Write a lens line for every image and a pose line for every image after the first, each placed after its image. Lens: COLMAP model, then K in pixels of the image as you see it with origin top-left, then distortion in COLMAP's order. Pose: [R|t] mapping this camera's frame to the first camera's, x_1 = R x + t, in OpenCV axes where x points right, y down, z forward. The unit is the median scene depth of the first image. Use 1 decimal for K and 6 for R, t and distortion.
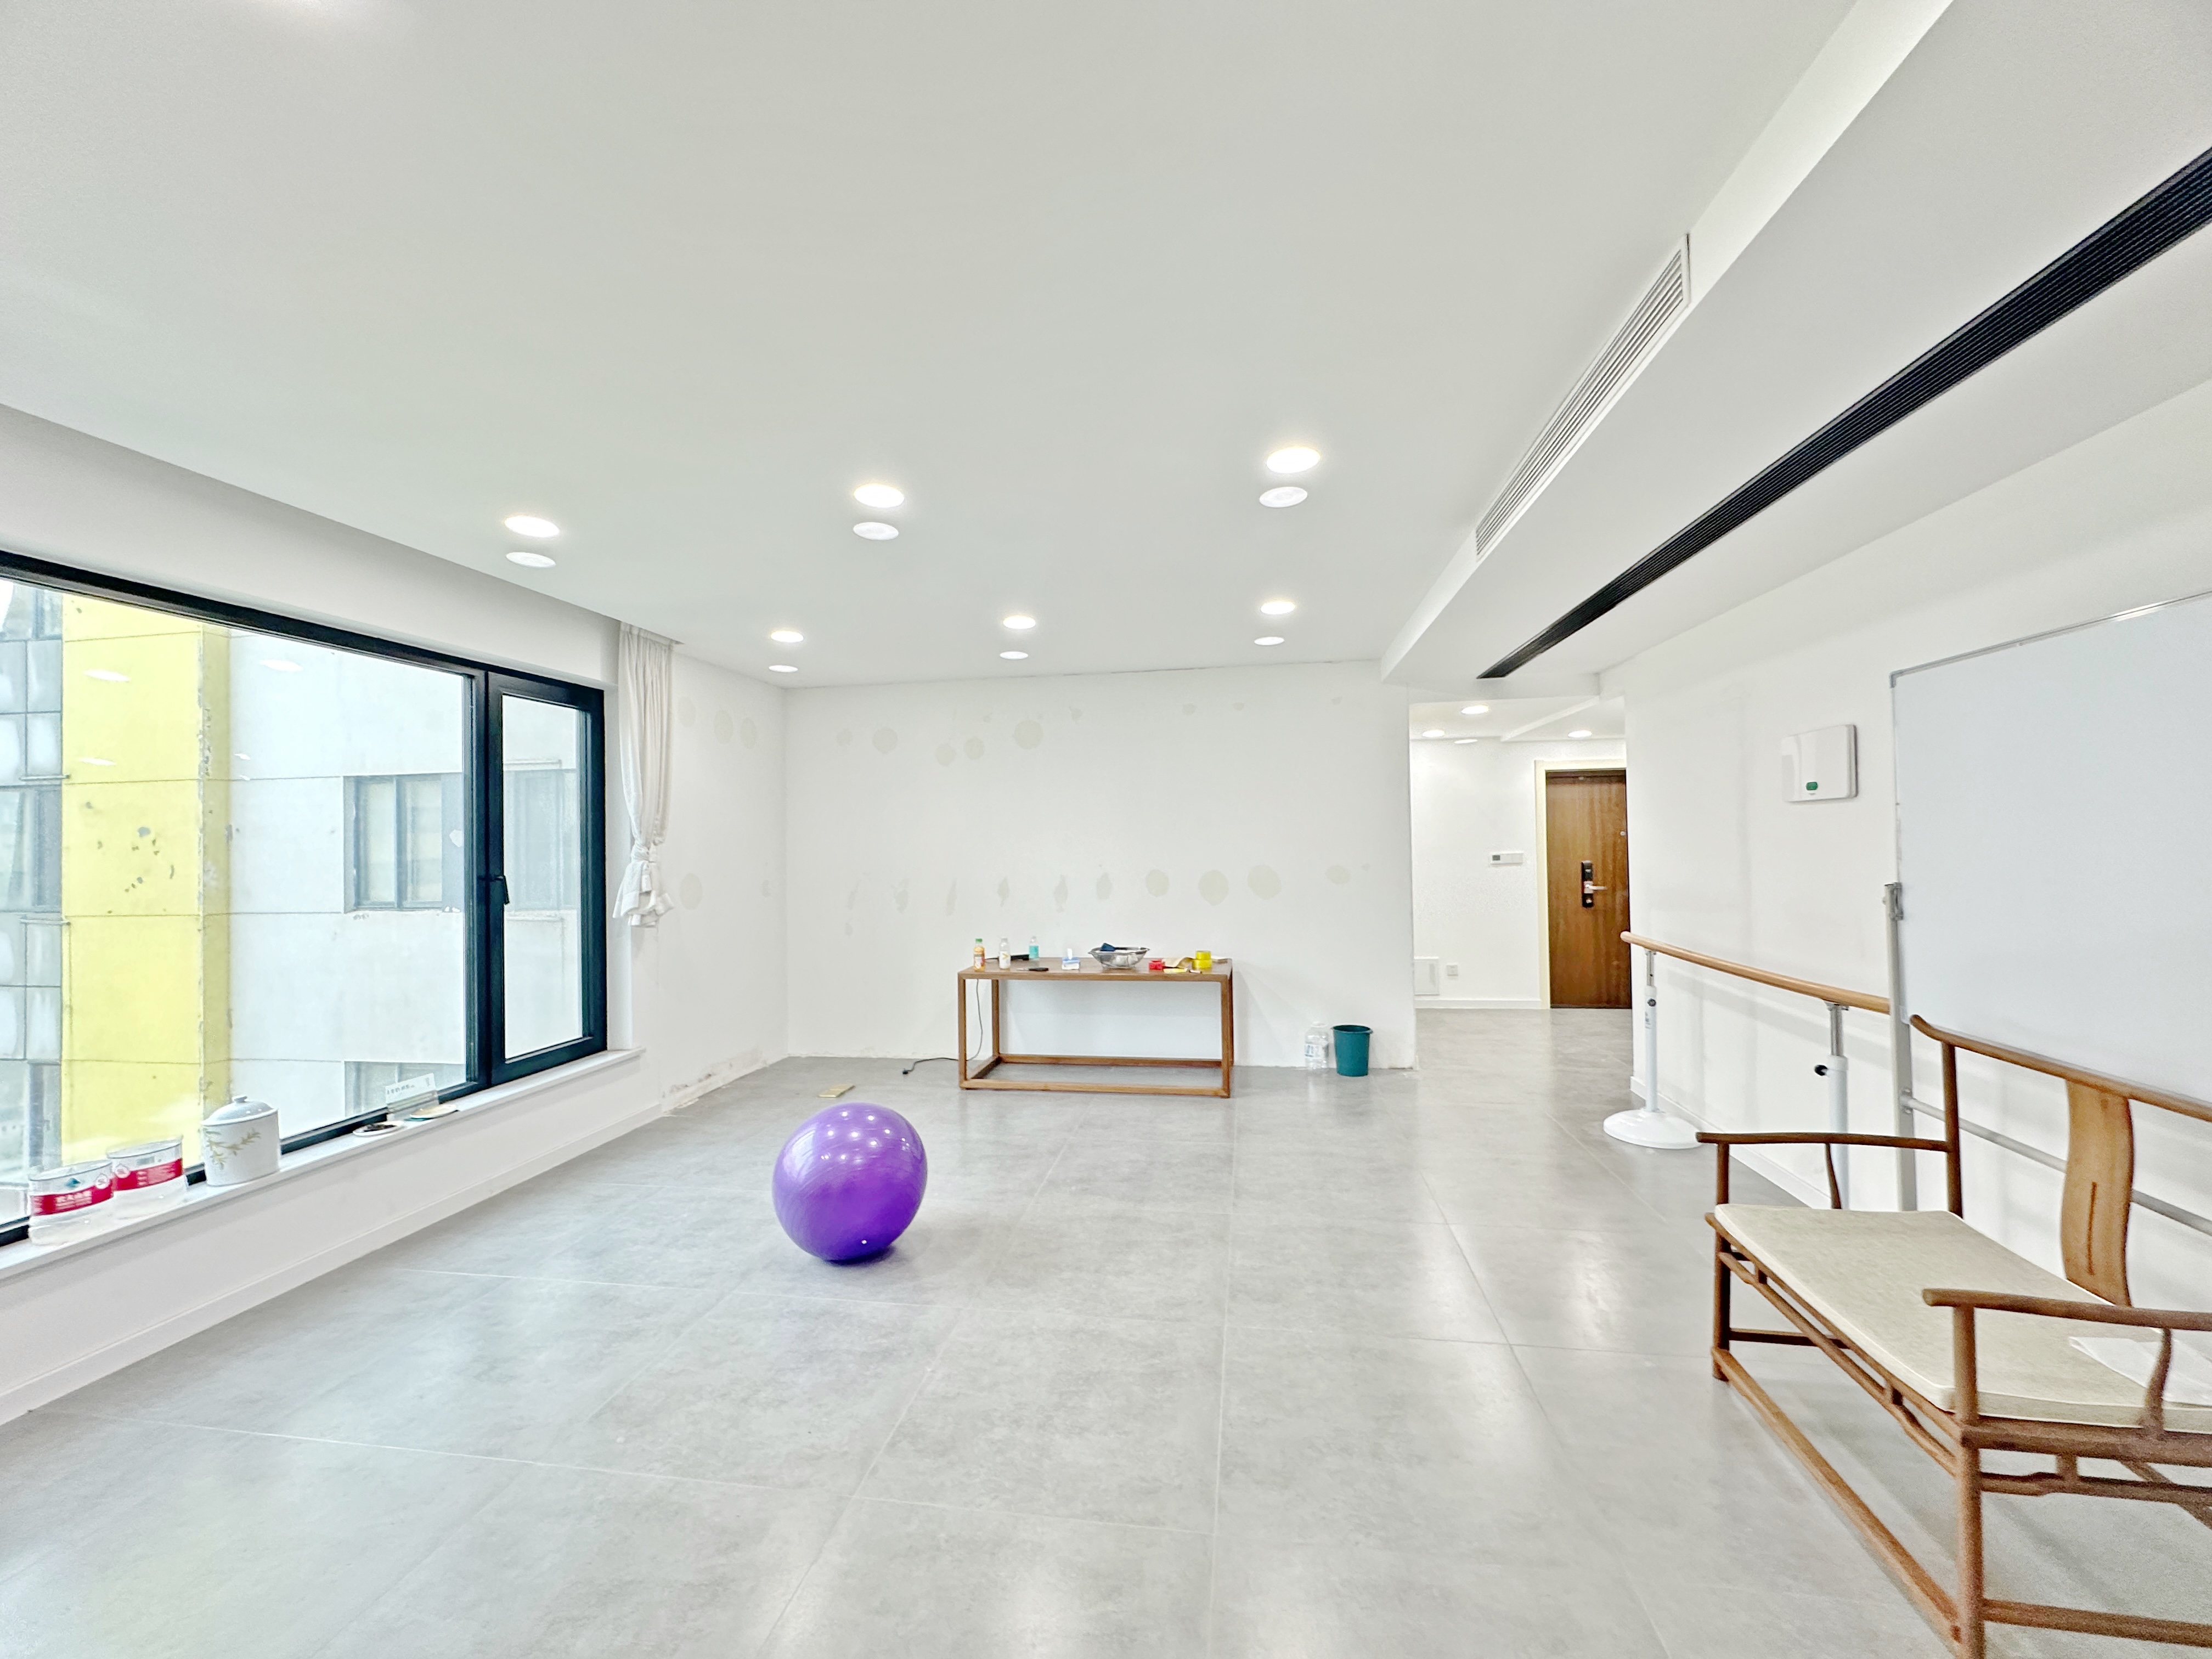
lens RADIAL K [[889.5, 0, 1101.6], [0, 889.5, 826.7], [0, 0, 1]] dist [-0.003165, -0.000309]
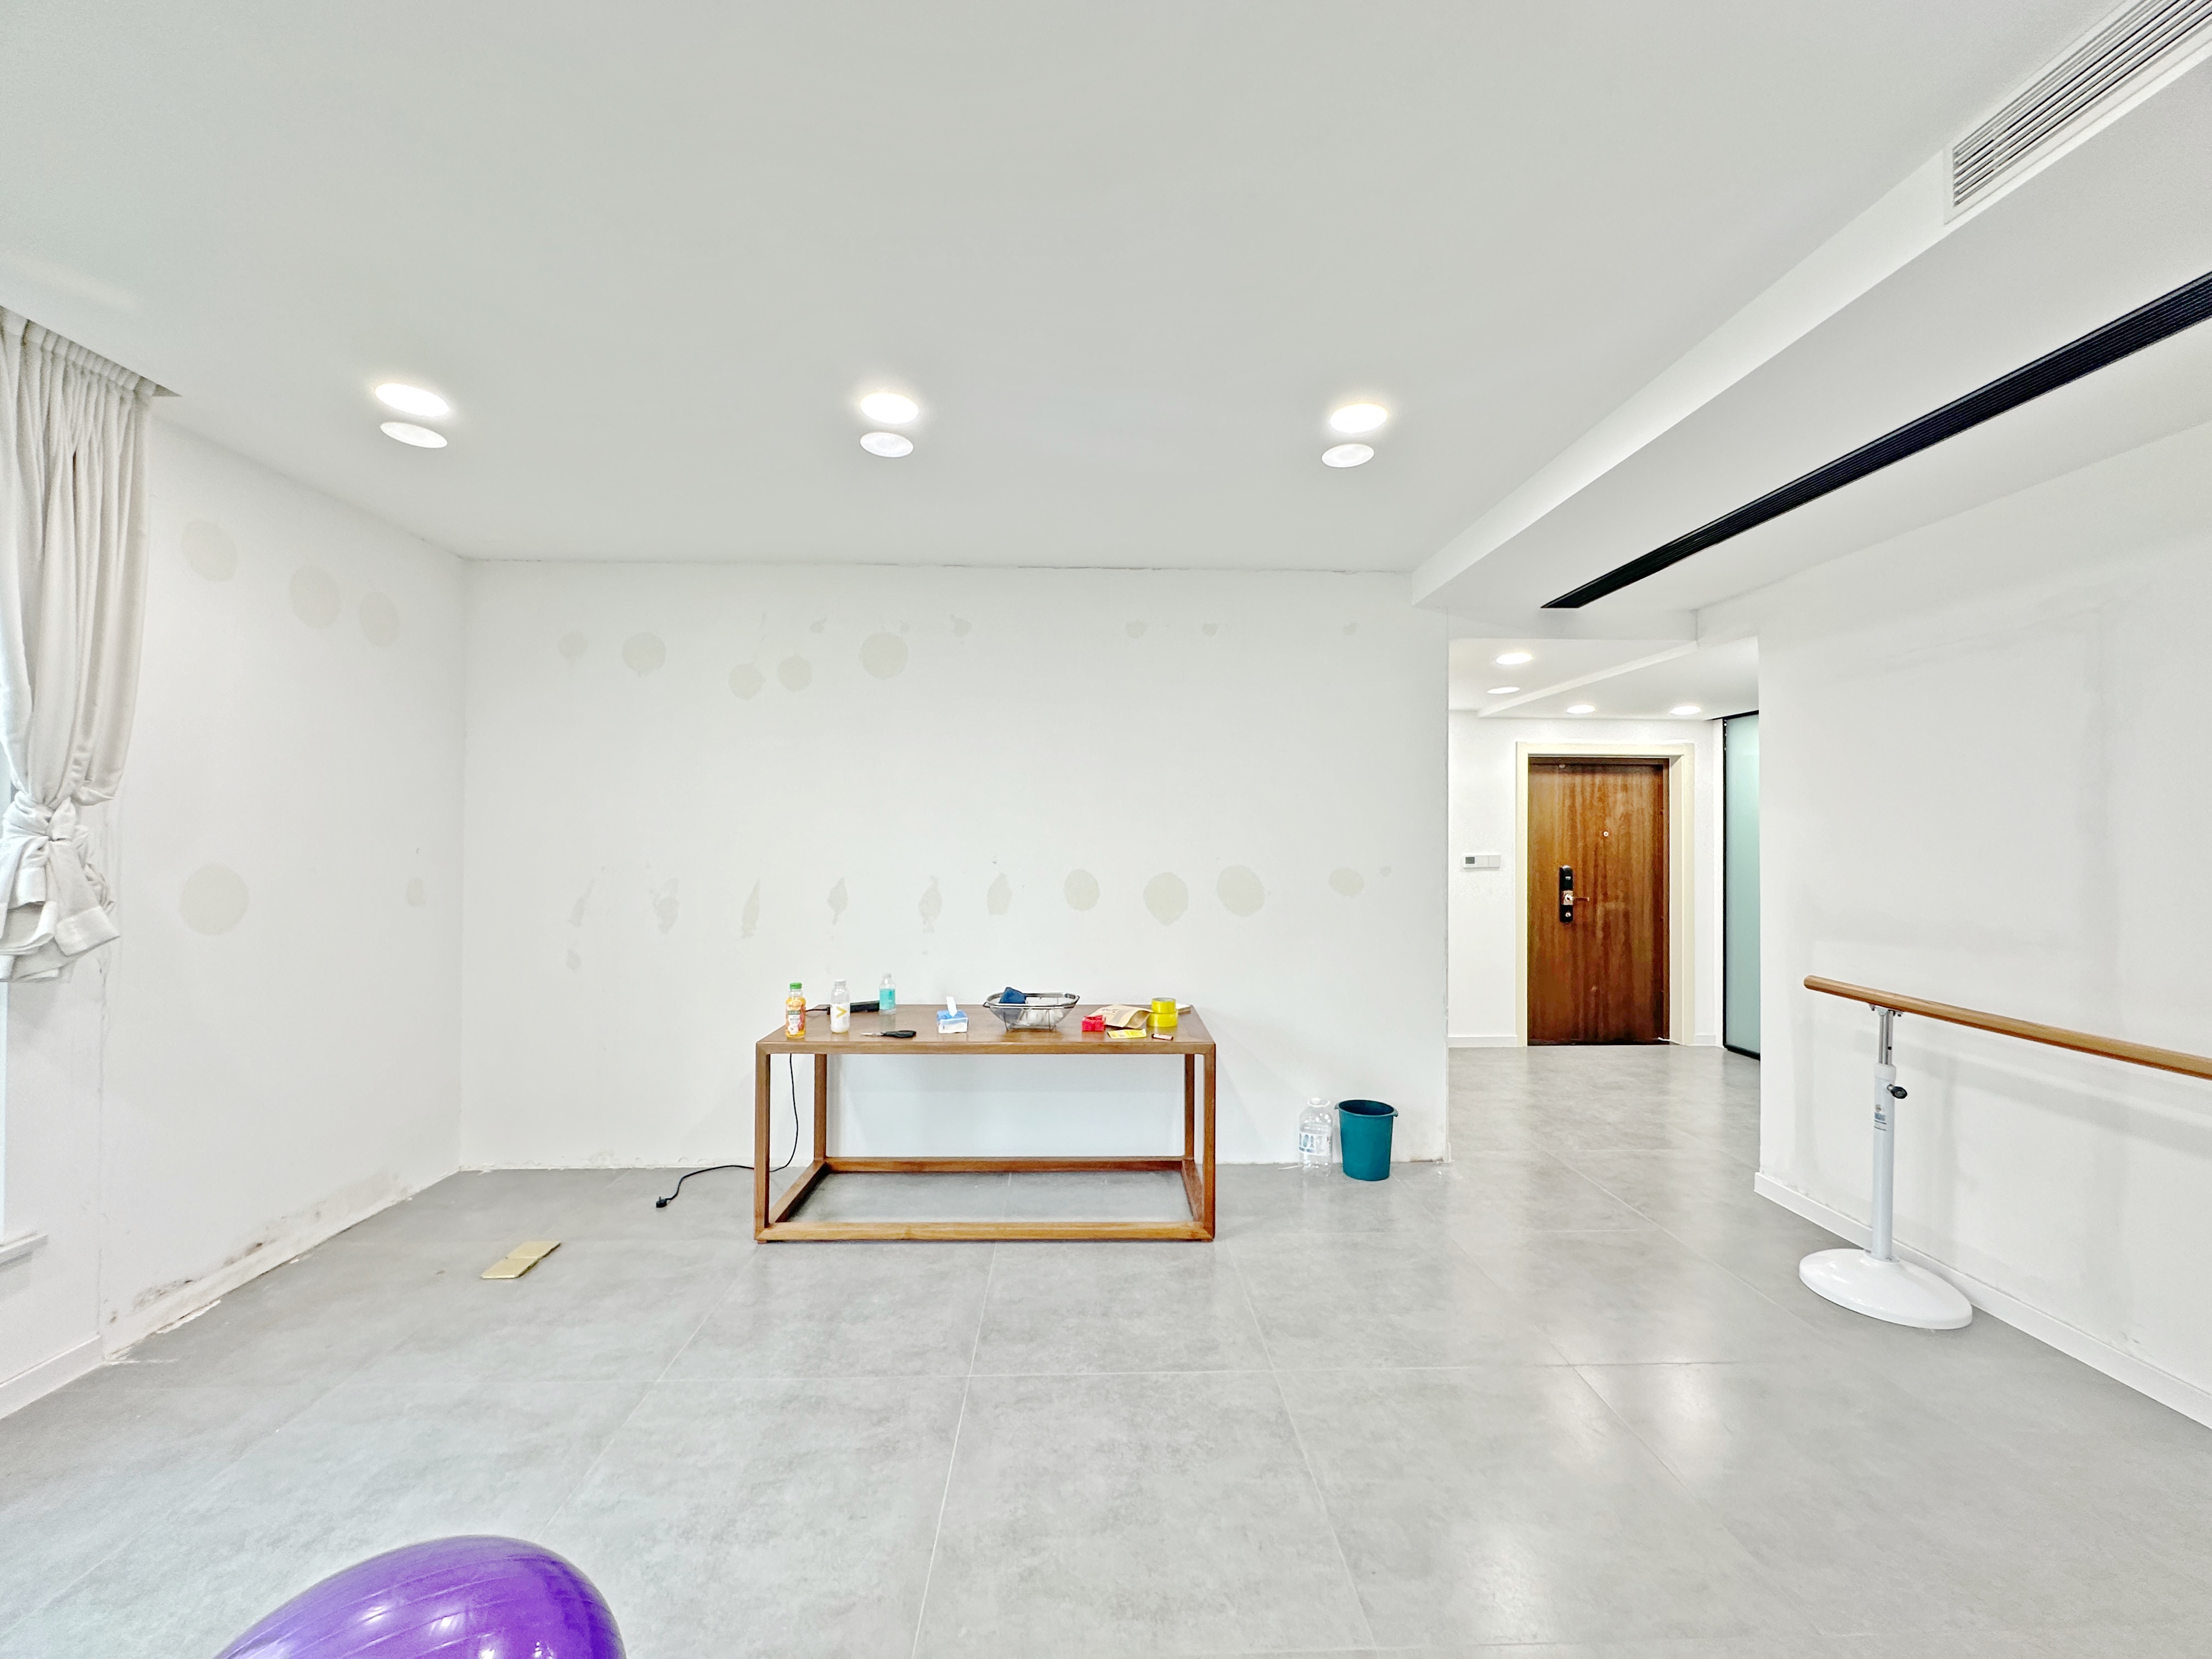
lens RADIAL K [[889.5, 0, 1109.6], [0, 889.5, 833.8], [0, 0, 1]] dist [-0.003165, -0.000309]
pose [[0.979760, 0.023304, 0.198813, -0.052146], [-0.025882, 0.999611, 0.010381, 0.014967], [-0.198494, -0.015317, 0.979982, 0.371781]]
